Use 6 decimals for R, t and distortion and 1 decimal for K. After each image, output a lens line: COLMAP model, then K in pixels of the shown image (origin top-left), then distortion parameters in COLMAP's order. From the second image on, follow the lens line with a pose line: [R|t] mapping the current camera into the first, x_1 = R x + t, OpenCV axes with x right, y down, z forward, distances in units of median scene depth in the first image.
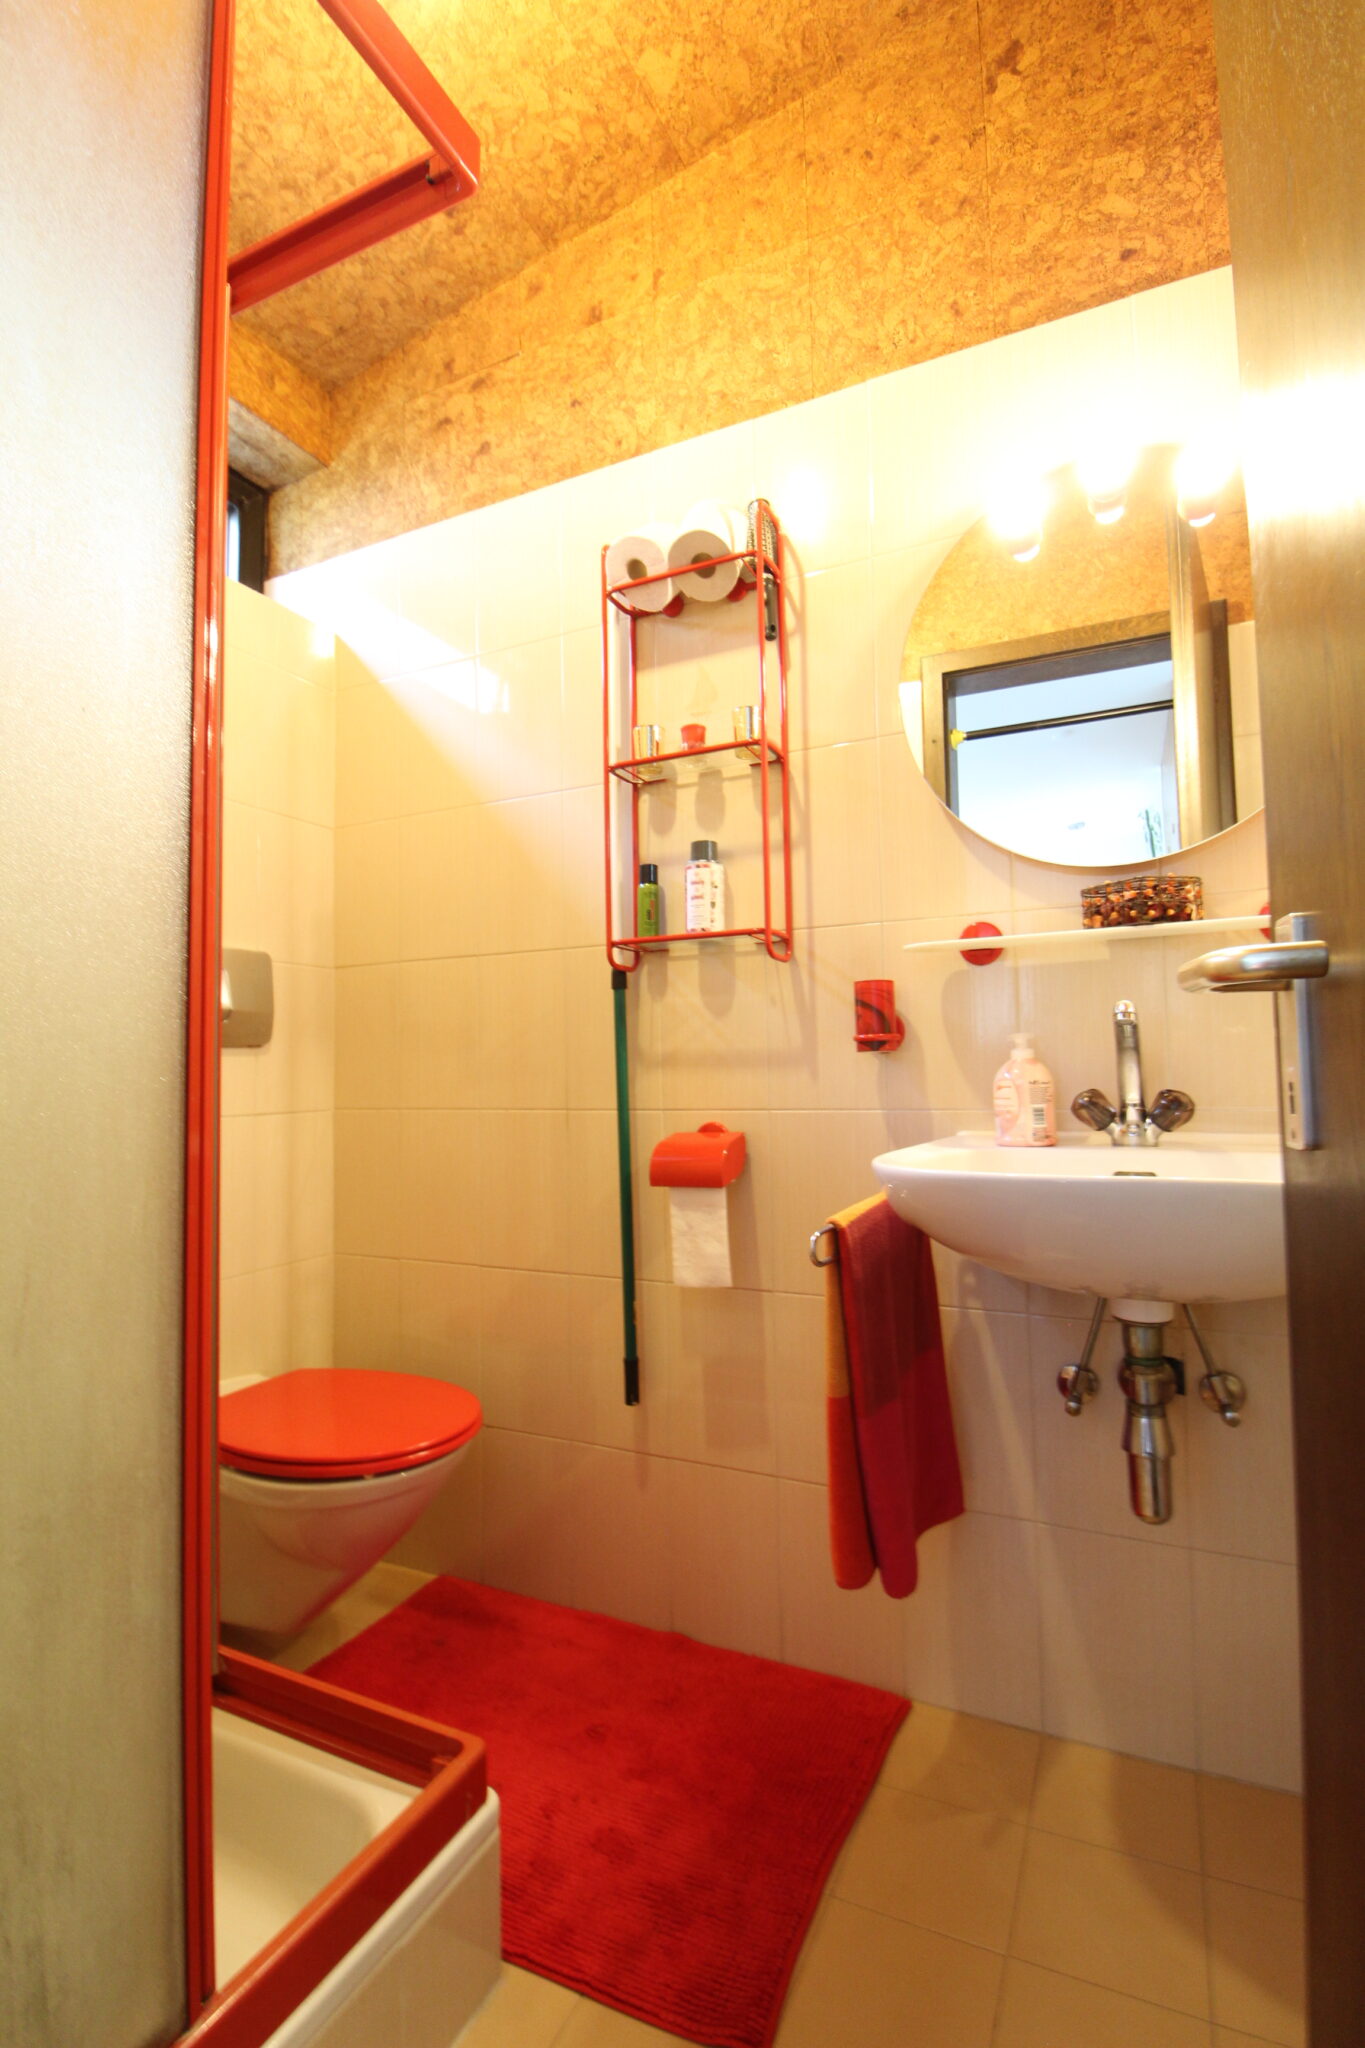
lens RADIAL K [[951.6, 0, 683.3], [0, 951.6, 1020.9], [0, 0, 1]] dist [-0.009791, -0.005525]
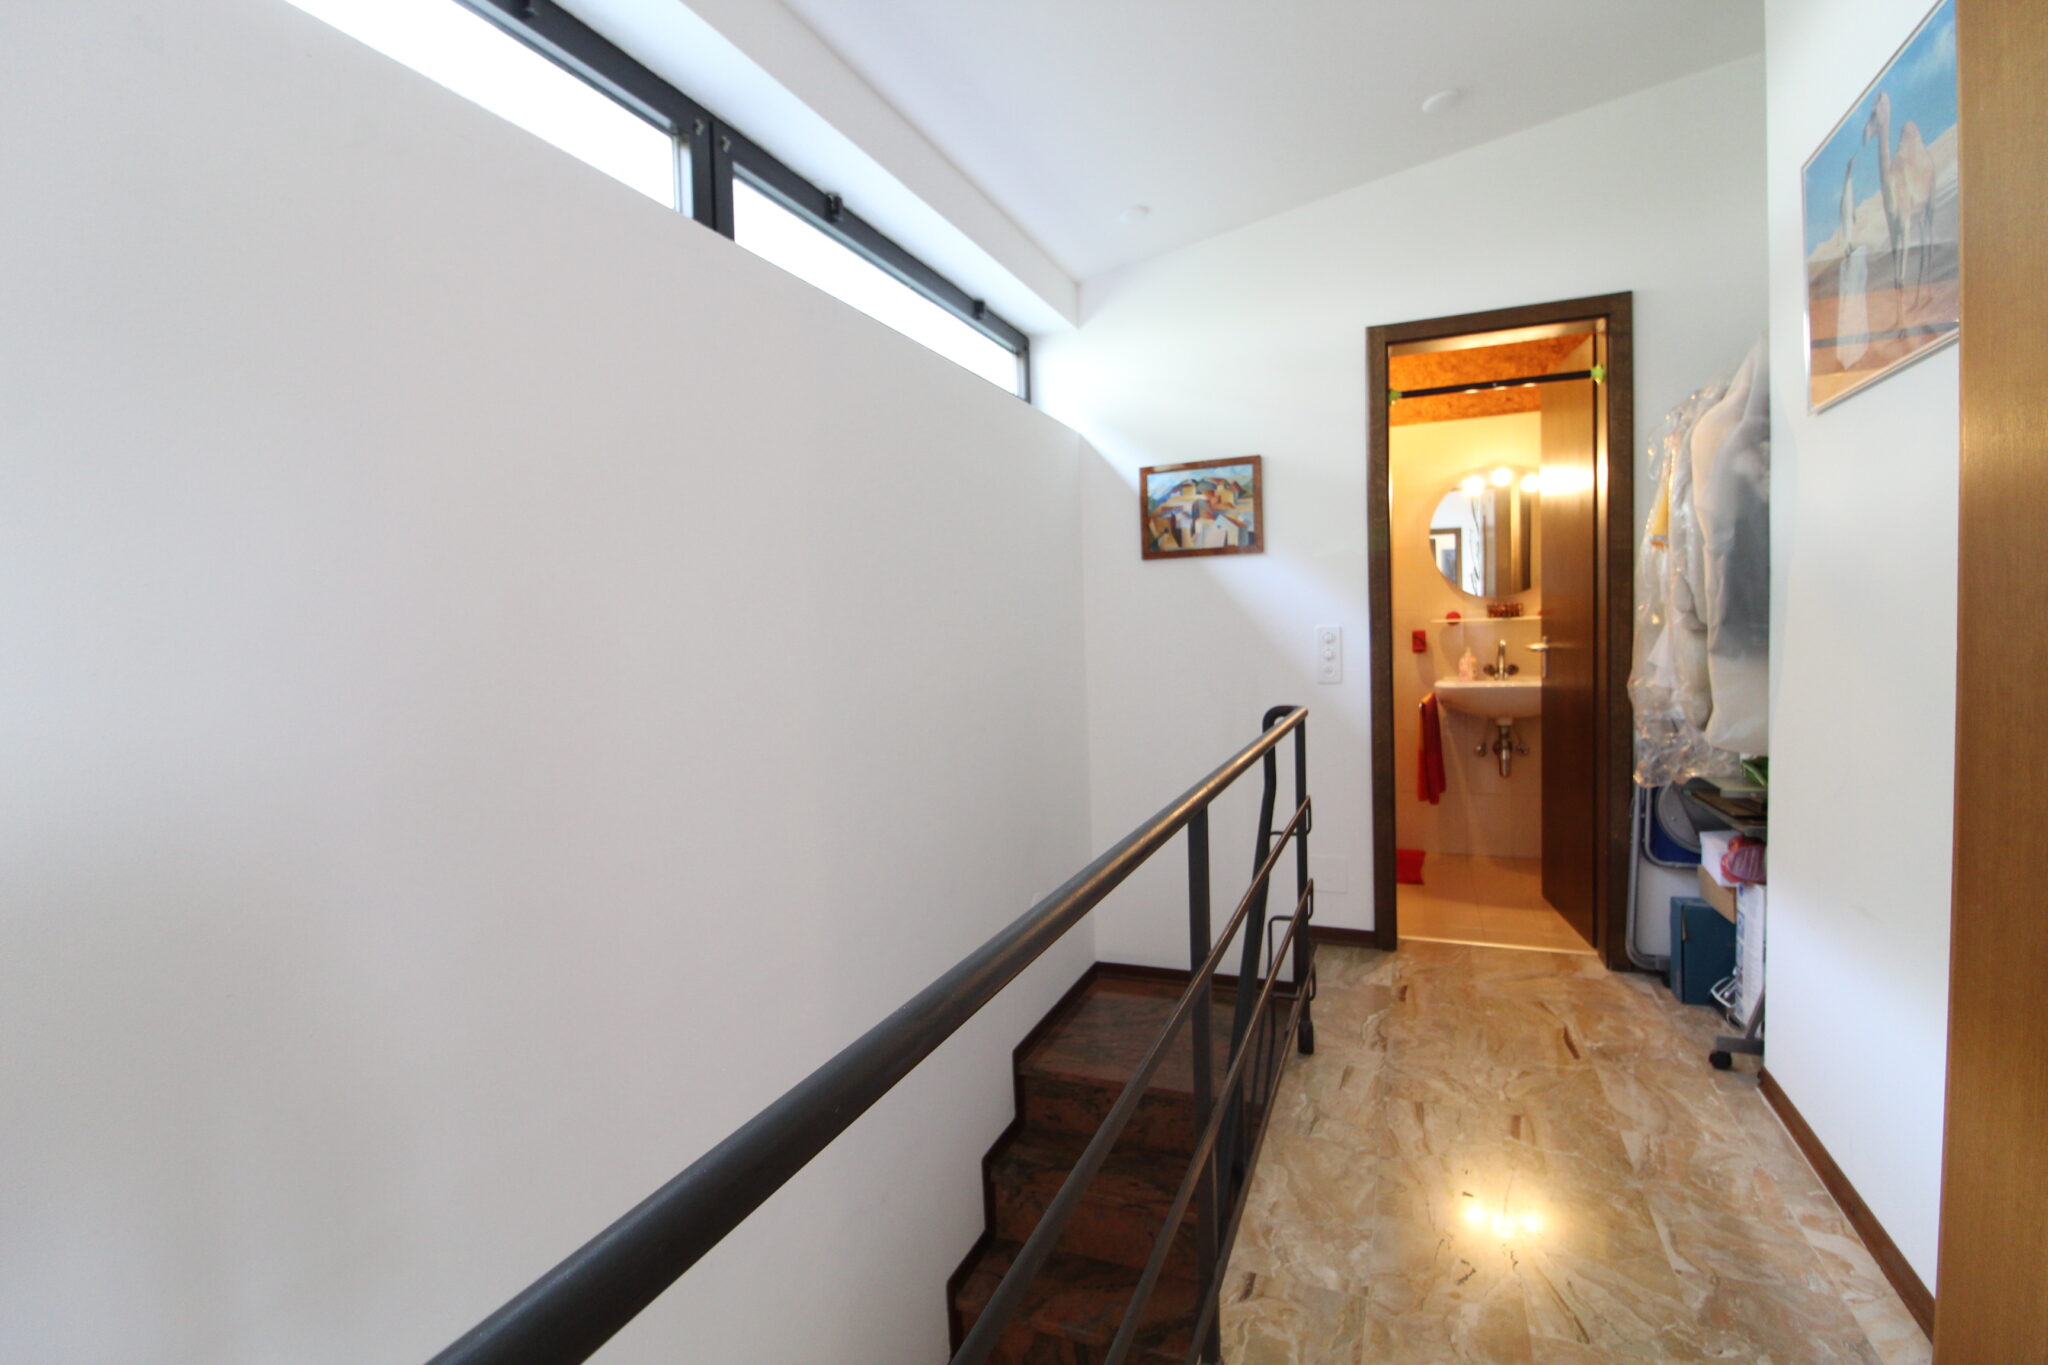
lens RADIAL K [[951.6, 0, 1023.7], [0, 951.6, 684.8], [0, 0, 1]] dist [-0.009791, -0.005525]
pose [[0.998590, 0.009644, 0.052202, -1.480518], [-0.012743, 0.998156, 0.059356, -0.039183], [-0.051534, -0.059937, 0.996871, -2.425198]]
